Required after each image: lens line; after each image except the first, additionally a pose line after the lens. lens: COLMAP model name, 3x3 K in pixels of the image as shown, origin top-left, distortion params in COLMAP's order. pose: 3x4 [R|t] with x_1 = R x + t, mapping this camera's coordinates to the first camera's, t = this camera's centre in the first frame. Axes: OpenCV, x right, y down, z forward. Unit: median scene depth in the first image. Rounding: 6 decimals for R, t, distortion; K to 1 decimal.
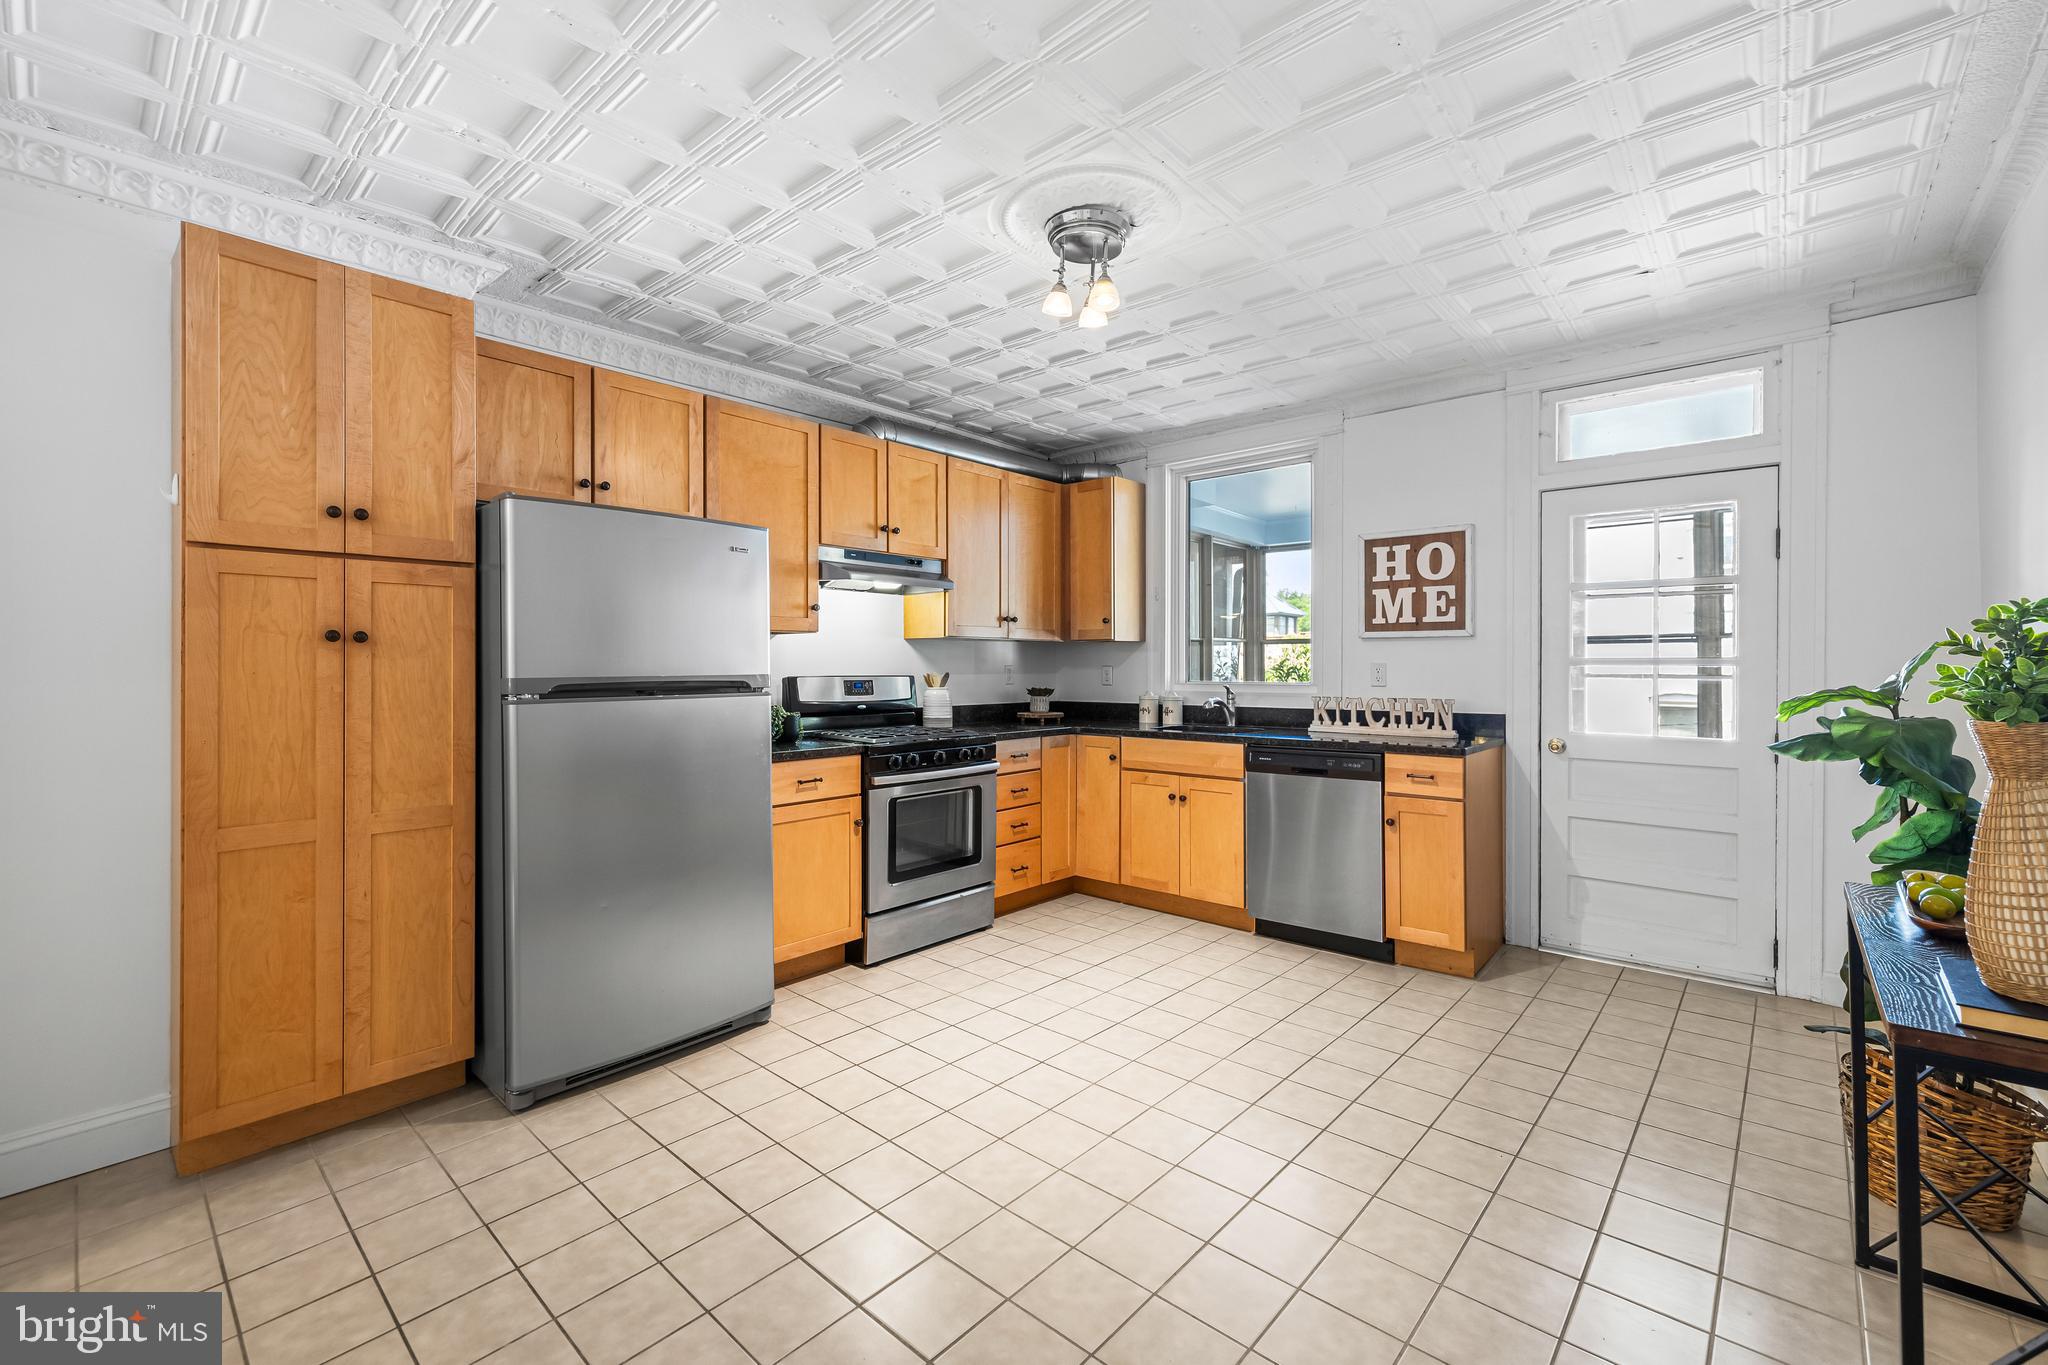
lens RADIAL K [[863.5, 0, 1034.9], [0, 863.5, 666.8], [0, 0, 1]] dist [0.000555, 0.001519]
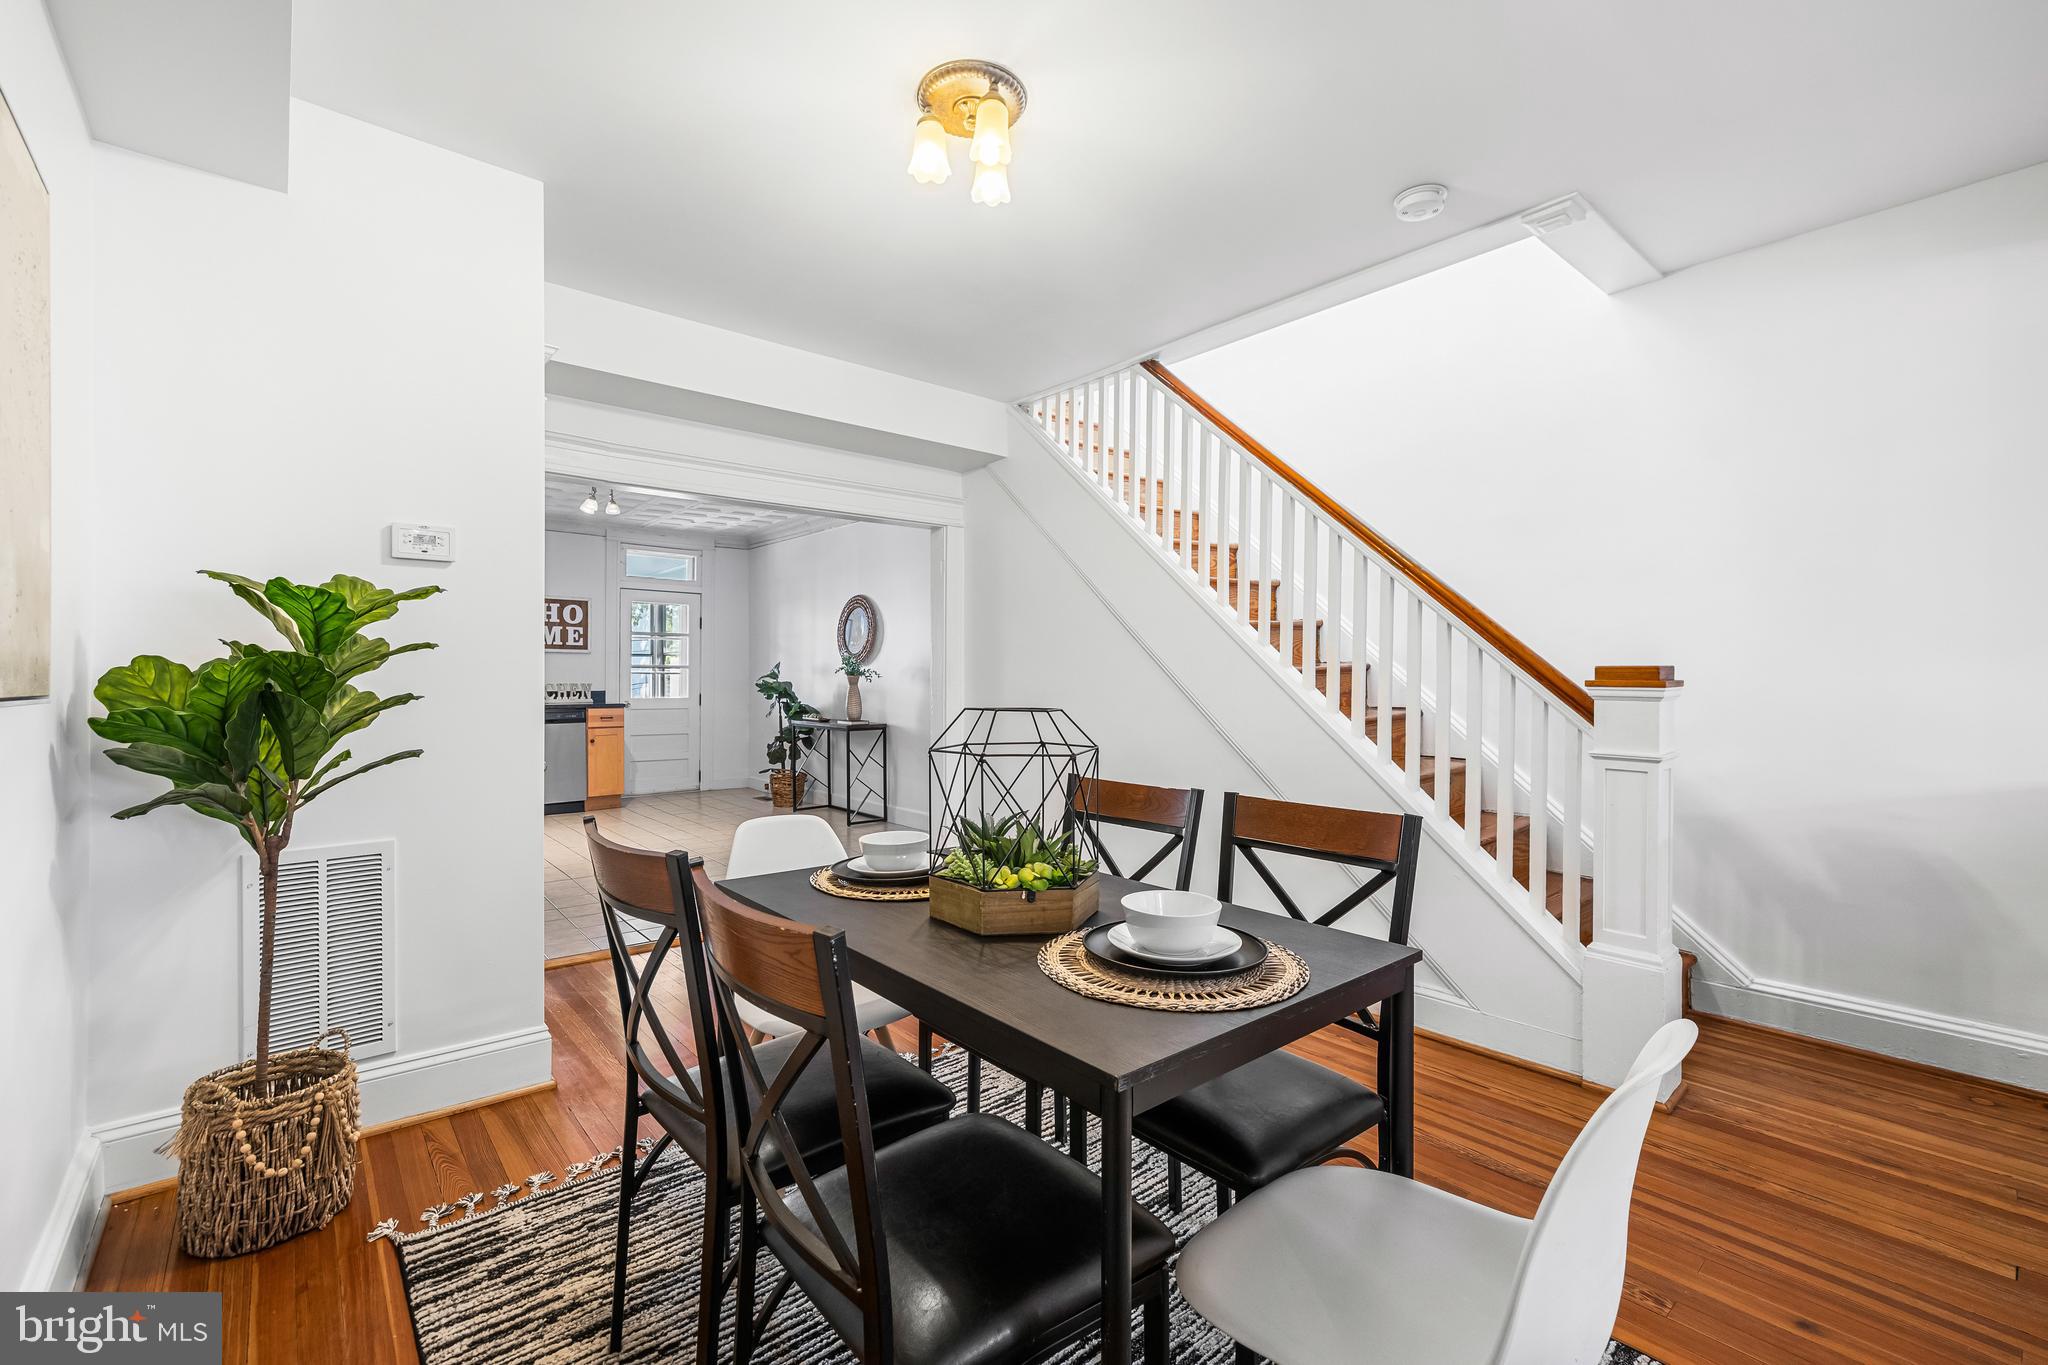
lens RADIAL K [[863.5, 0, 993.0], [0, 863.5, 691.9], [0, 0, 1]] dist [0.000555, 0.001519]
pose [[0.164423, -0.006792, 0.986367, -1.301347], [-0.002304, 0.999971, 0.007270, 0.037636], [-0.986387, -0.003468, 0.164402, -0.265466]]
